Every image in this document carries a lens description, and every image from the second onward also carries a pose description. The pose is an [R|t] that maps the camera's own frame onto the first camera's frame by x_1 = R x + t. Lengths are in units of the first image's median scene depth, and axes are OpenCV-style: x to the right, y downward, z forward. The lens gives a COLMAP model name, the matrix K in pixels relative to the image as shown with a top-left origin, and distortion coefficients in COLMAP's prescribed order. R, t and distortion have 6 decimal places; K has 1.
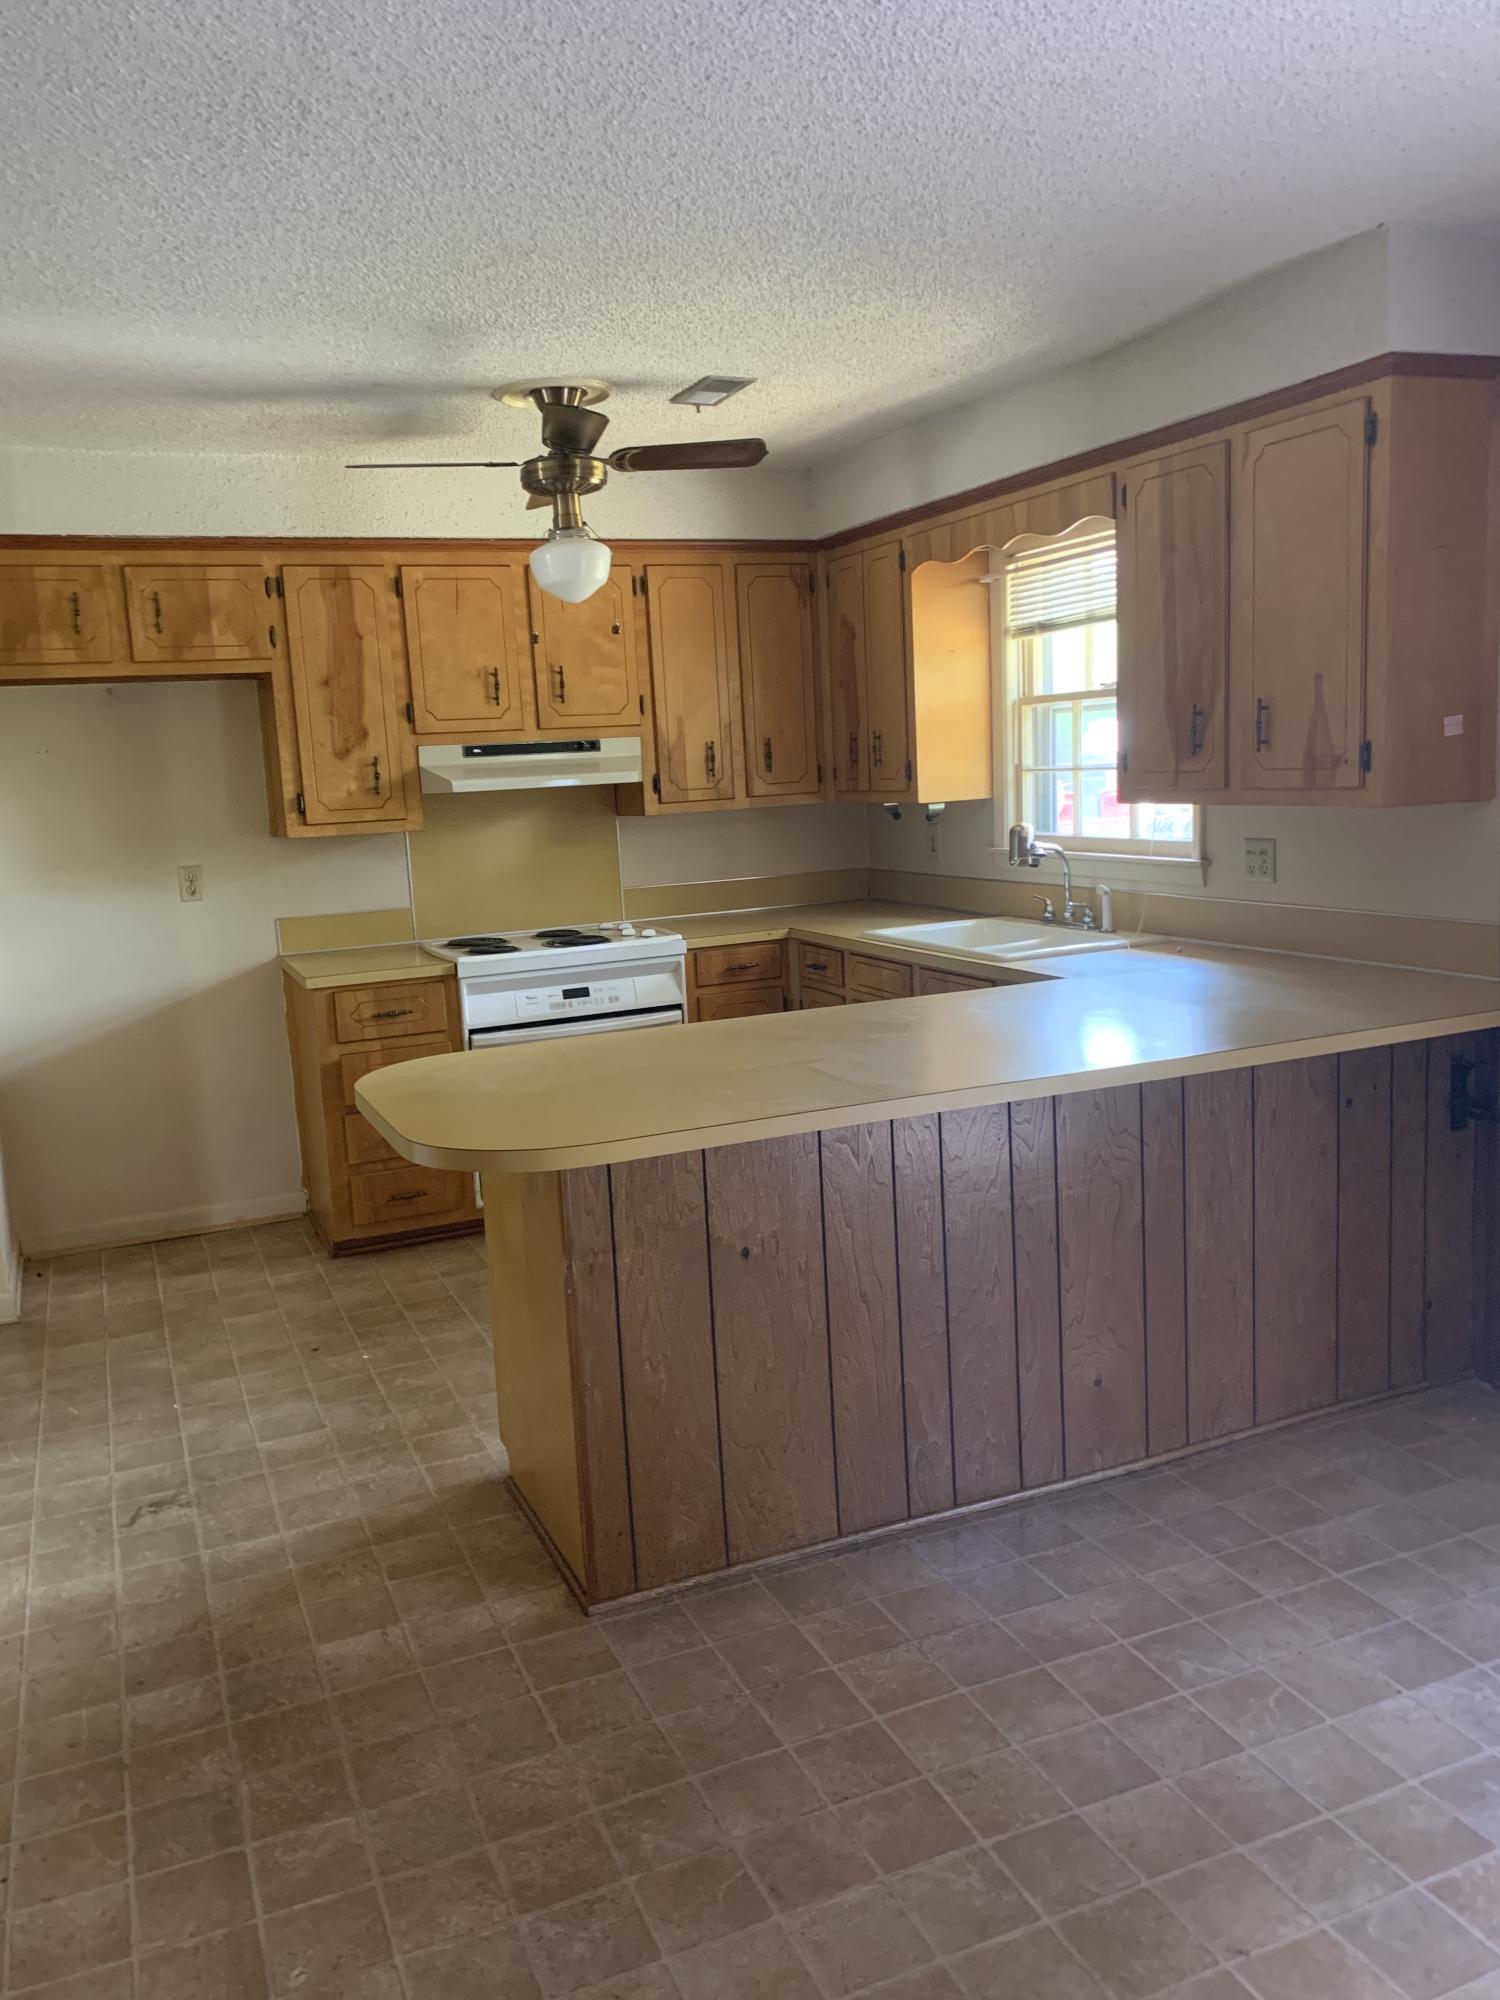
lens RADIAL K [[1544.7, 0, 751.3], [0, 1544.7, 996.1], [0, 0, 1]] dist [0.011517, -0.022990]
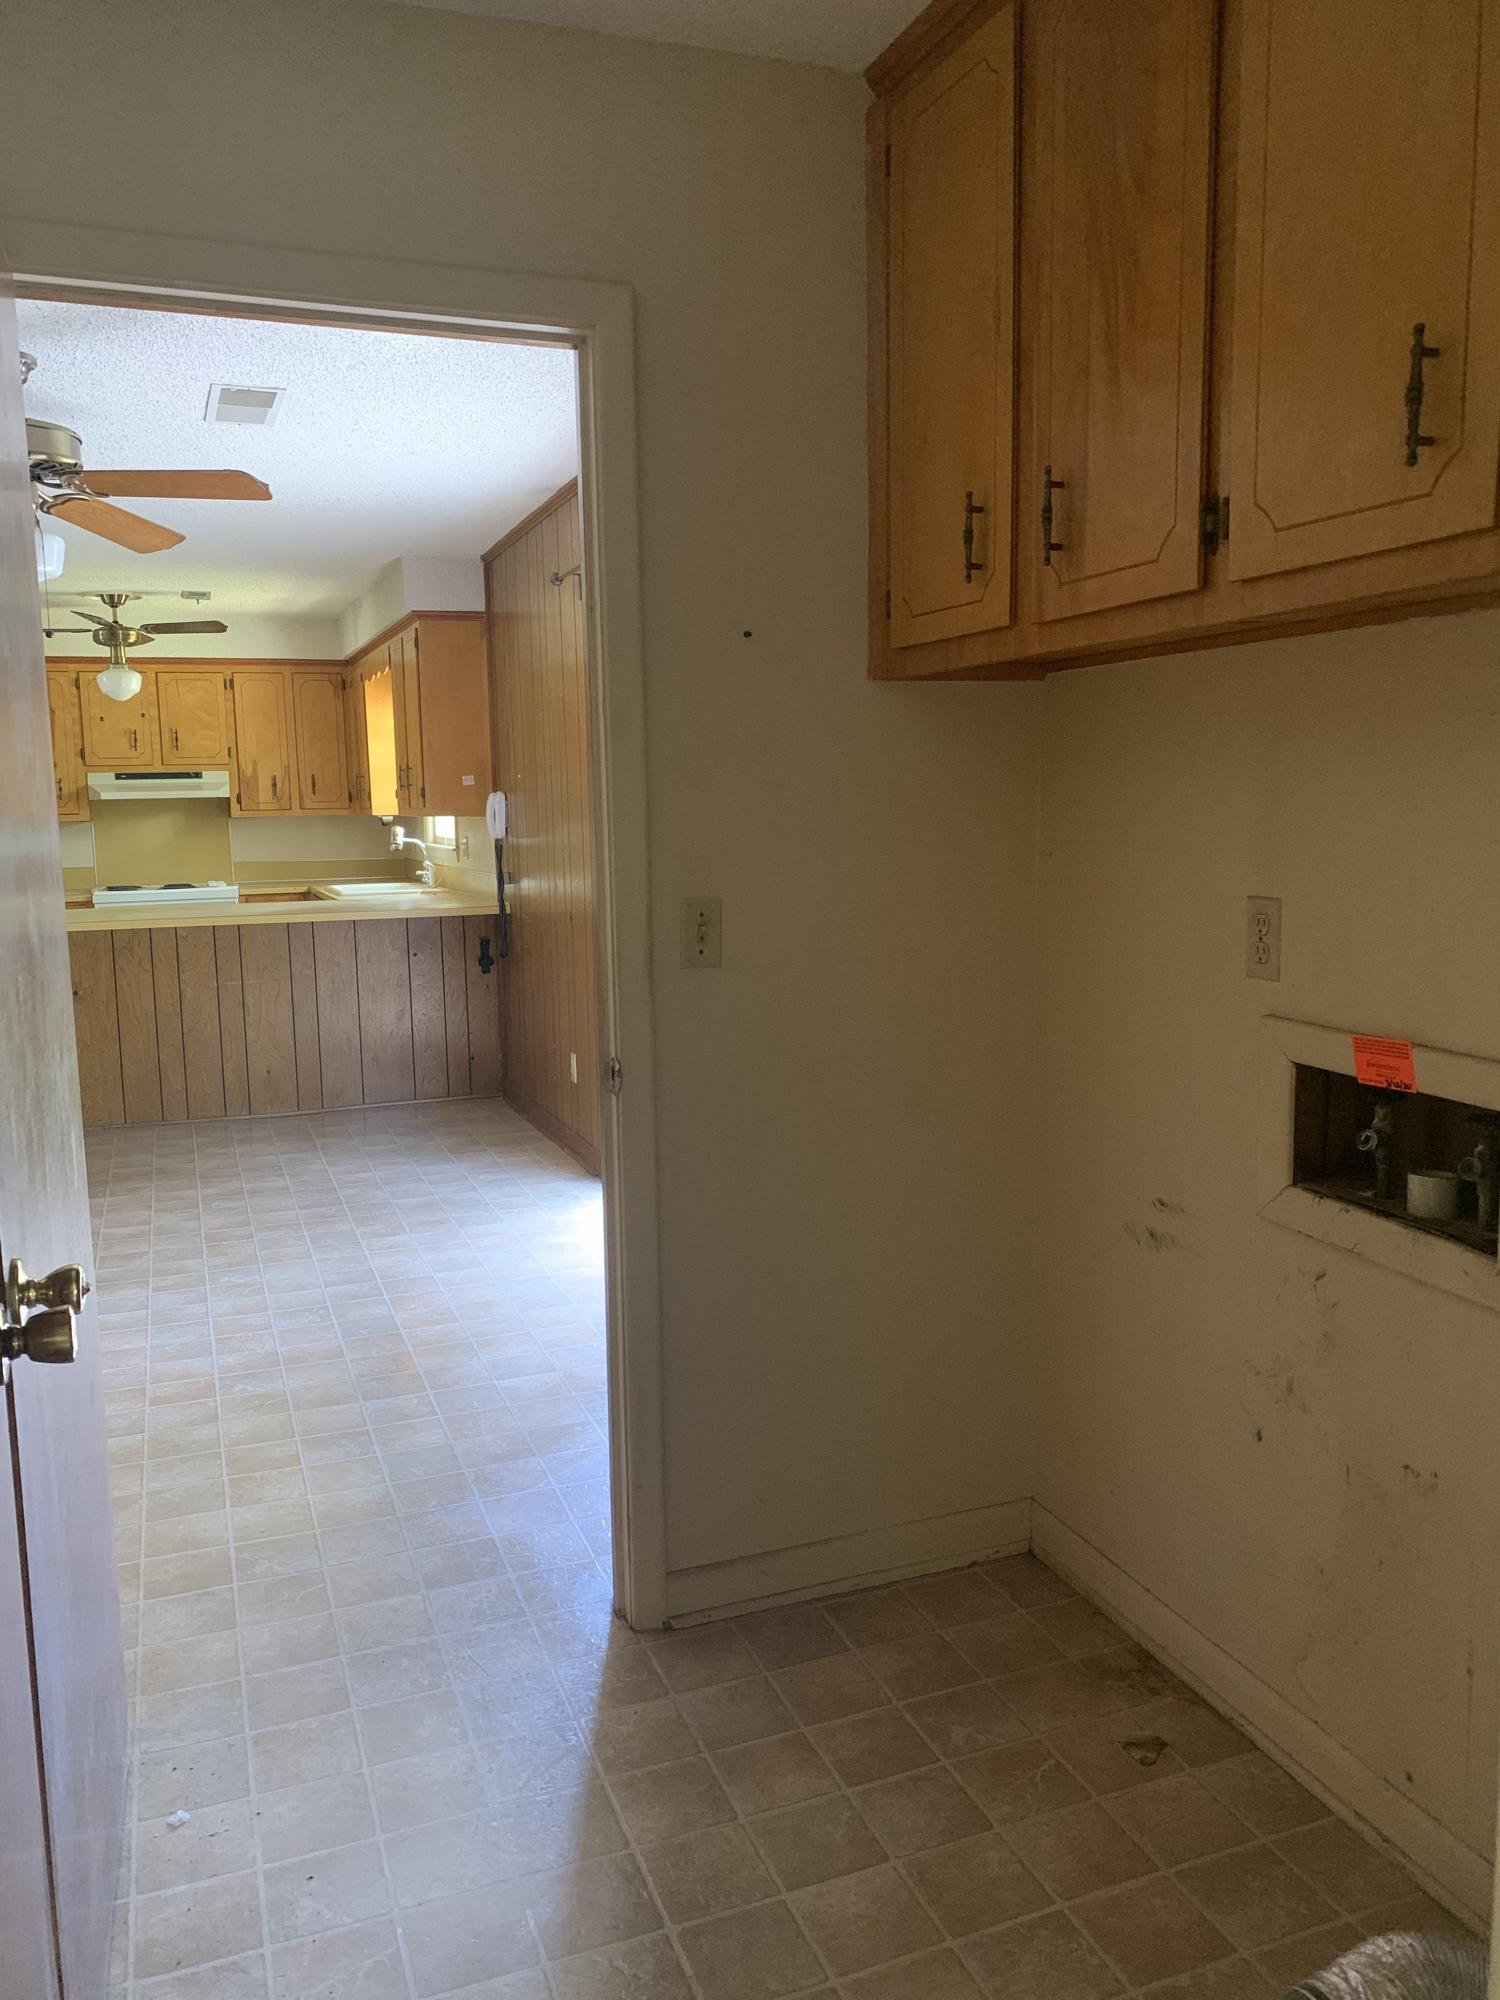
lens RADIAL K [[1544.7, 0, 748.2], [0, 1544.7, 1004.4], [0, 0, 1]] dist [0.011517, -0.022990]
pose [[0.998238, 0.038967, -0.044760, 0.614819], [-0.039670, 0.999101, -0.014933, 0.097816], [0.044138, 0.016682, 0.998886, -0.715338]]
